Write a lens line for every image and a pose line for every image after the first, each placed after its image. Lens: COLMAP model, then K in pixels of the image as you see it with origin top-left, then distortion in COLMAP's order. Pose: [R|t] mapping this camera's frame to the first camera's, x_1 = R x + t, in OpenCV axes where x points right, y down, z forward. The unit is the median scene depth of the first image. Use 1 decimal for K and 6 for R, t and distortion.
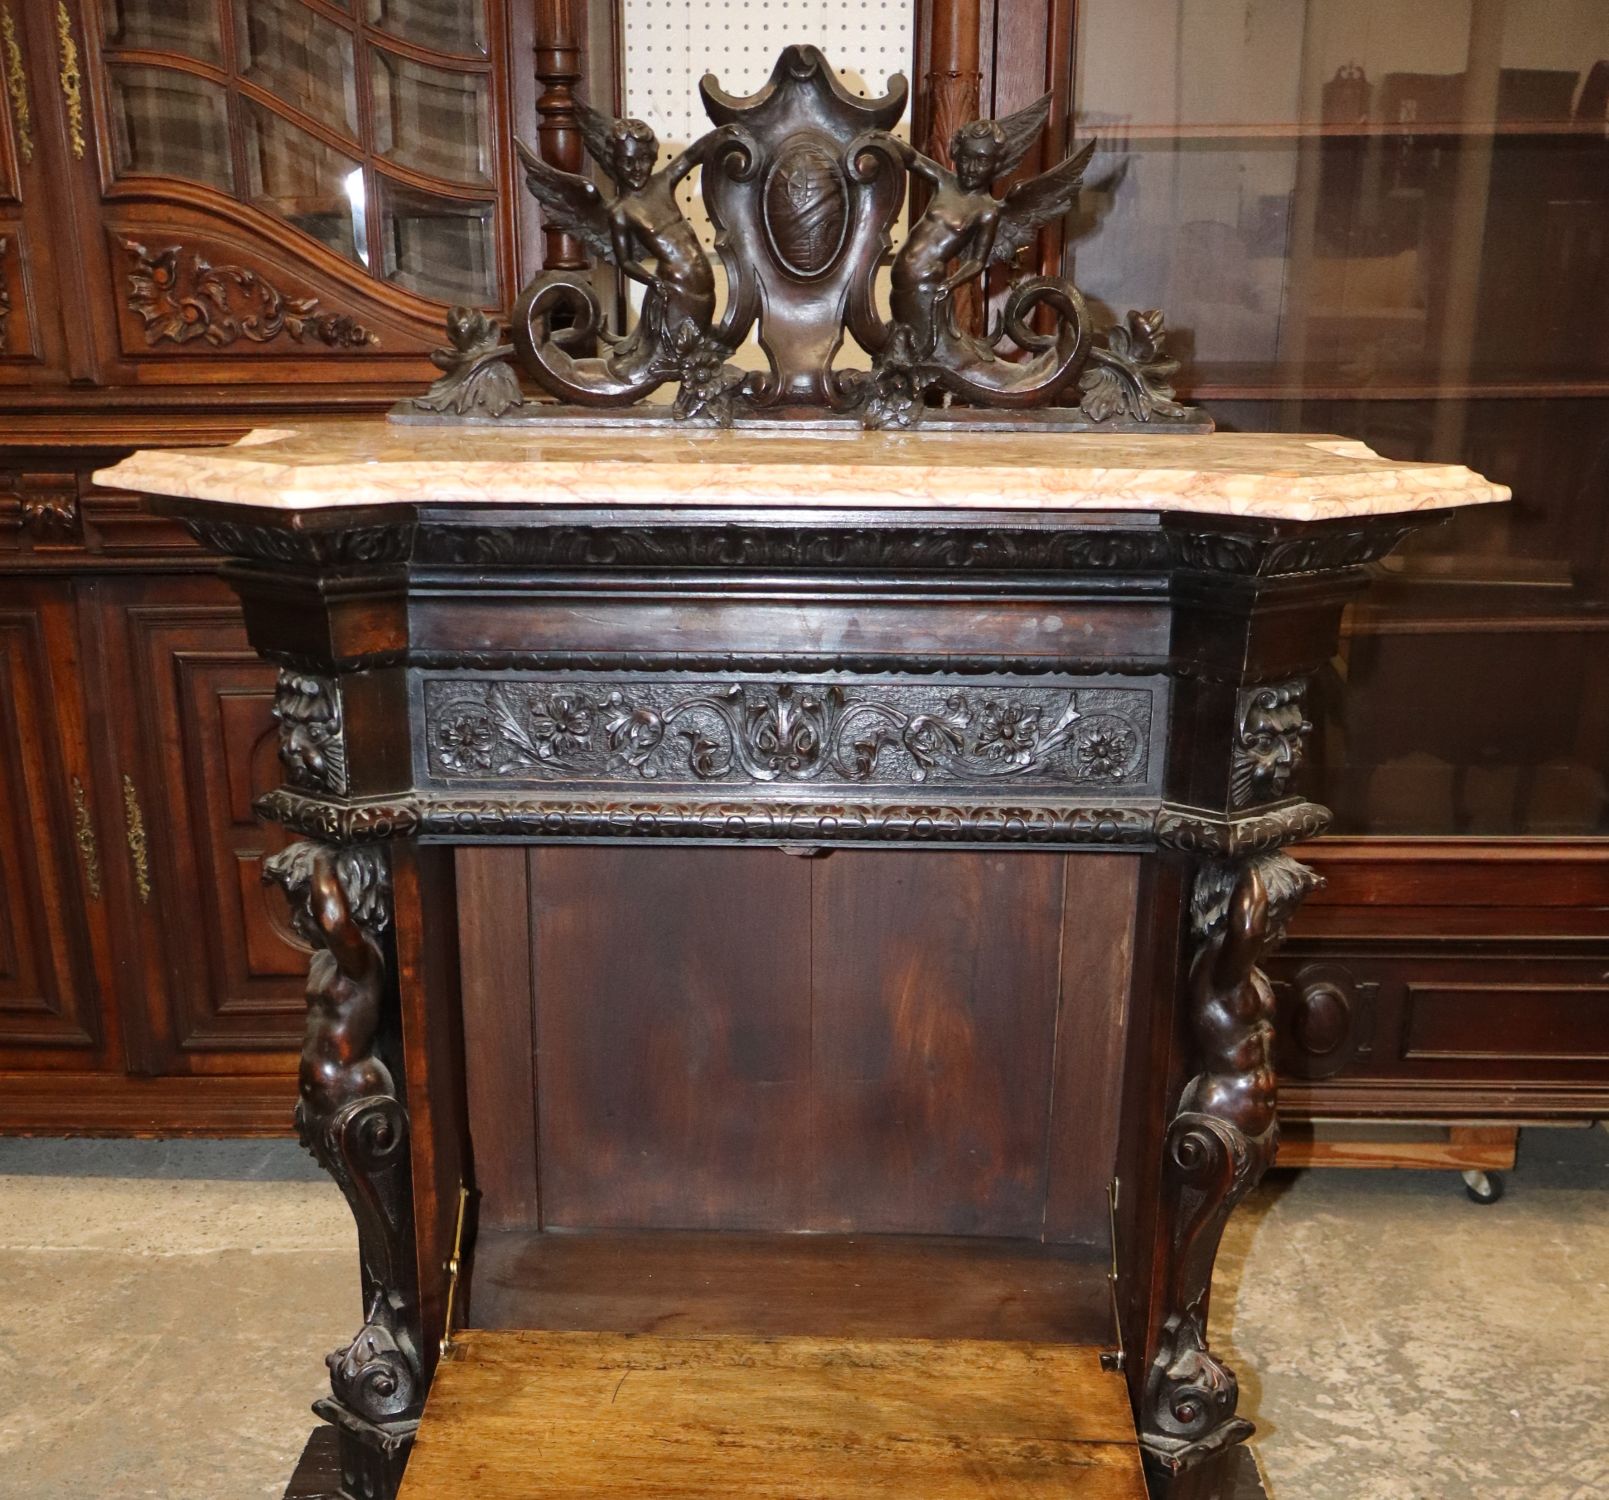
lens RADIAL K [[1895.4, 0, 761.0], [0, 1895.4, 753.5], [0, 0, 1]] dist [-0.010025, -0.010544]
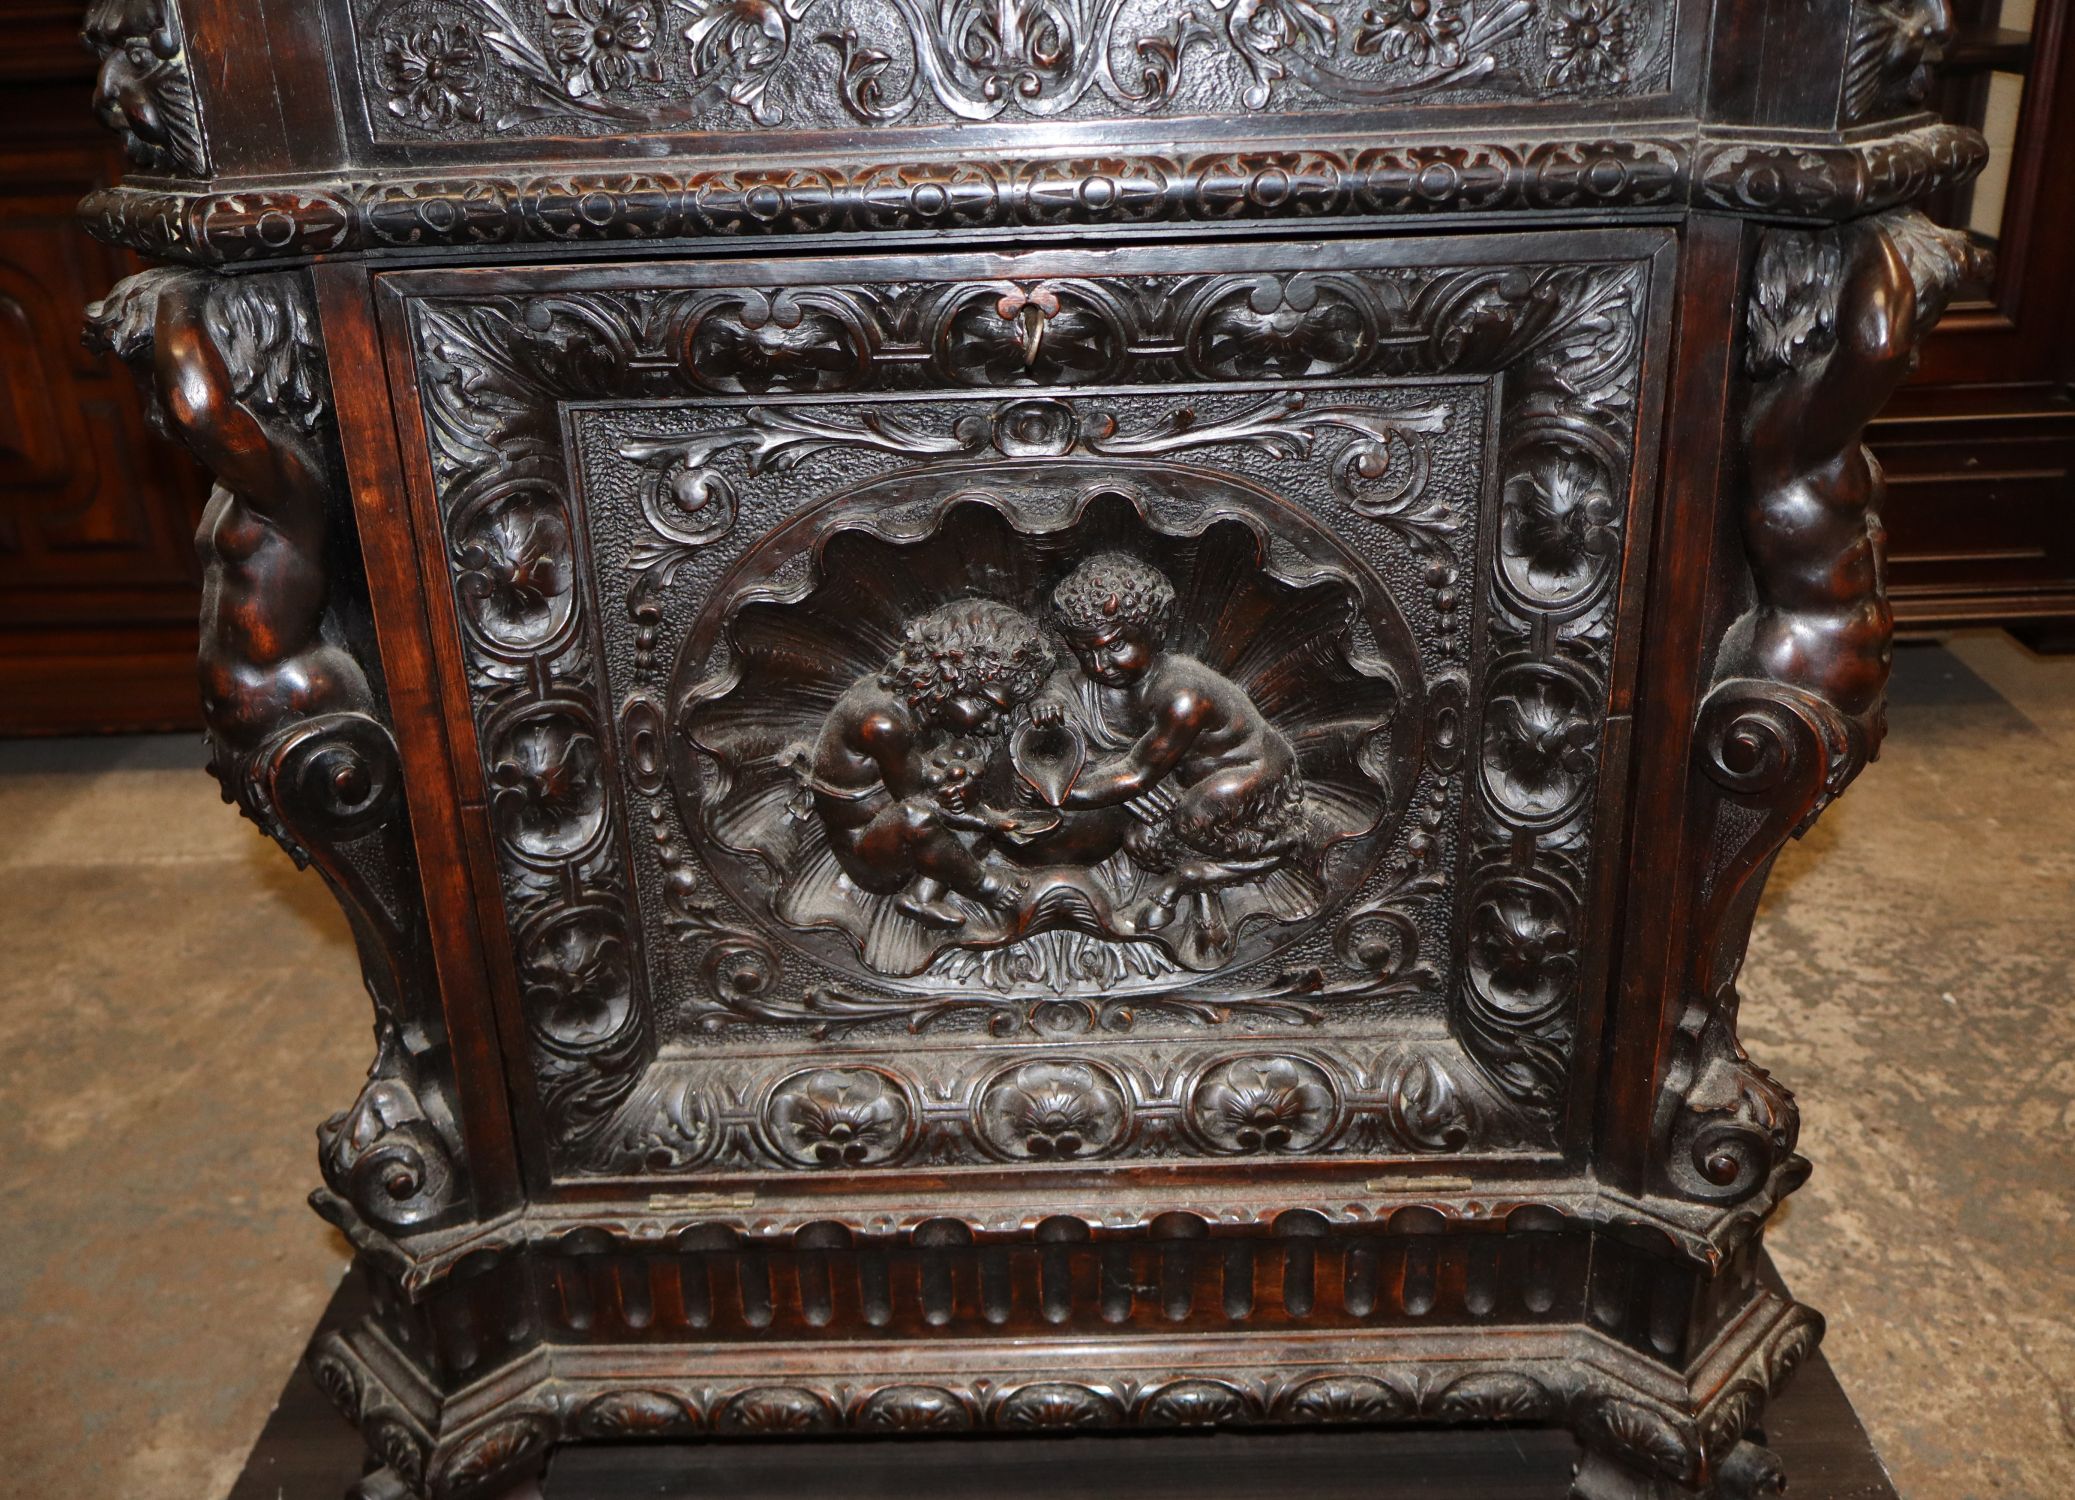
lens RADIAL K [[1590.9, 0, 1037.5], [0, 1590.9, 750.0], [0, 0, 1]] dist [0.001507, 0.002562]
pose [[0.998723, -0.047512, 0.017170, 0.002629], [0.041522, 0.965593, 0.256722, 0.073926], [-0.028777, -0.255681, 0.966333, 0.509026]]
